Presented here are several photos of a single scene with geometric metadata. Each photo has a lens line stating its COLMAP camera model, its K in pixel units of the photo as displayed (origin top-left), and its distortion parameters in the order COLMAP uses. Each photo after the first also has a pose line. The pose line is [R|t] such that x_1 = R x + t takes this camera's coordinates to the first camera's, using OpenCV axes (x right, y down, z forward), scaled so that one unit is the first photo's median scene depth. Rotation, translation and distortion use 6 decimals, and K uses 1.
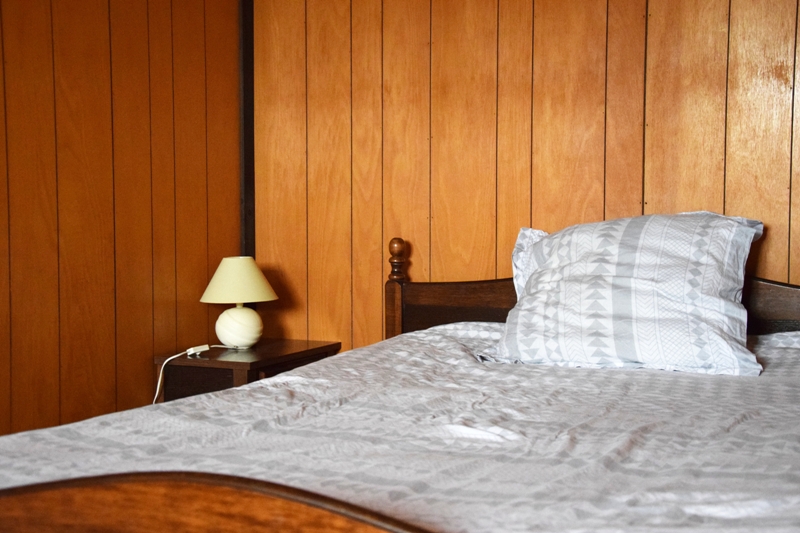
lens RADIAL K [[1128.6, 0, 398.4], [0, 1128.6, 264.7], [0, 0, 1]] dist [0.157417, 0.000000]
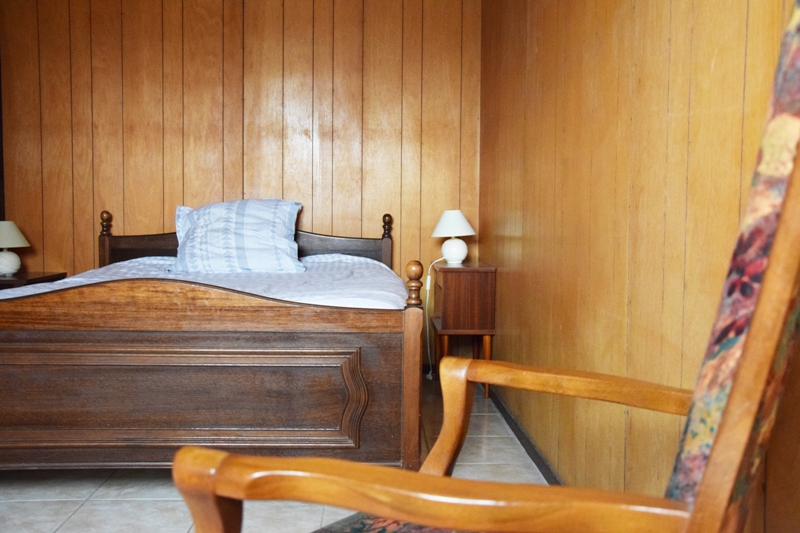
lens RADIAL K [[826.6, 0, 399.6], [0, 826.6, 267.0], [0, 0, 1]] dist [0.019209, 0.000000]
pose [[0.887103, -0.019563, 0.461156, -0.209635], [0.012209, 0.999746, 0.018926, 0.049643], [-0.461409, -0.011159, 0.887117, -0.400513]]
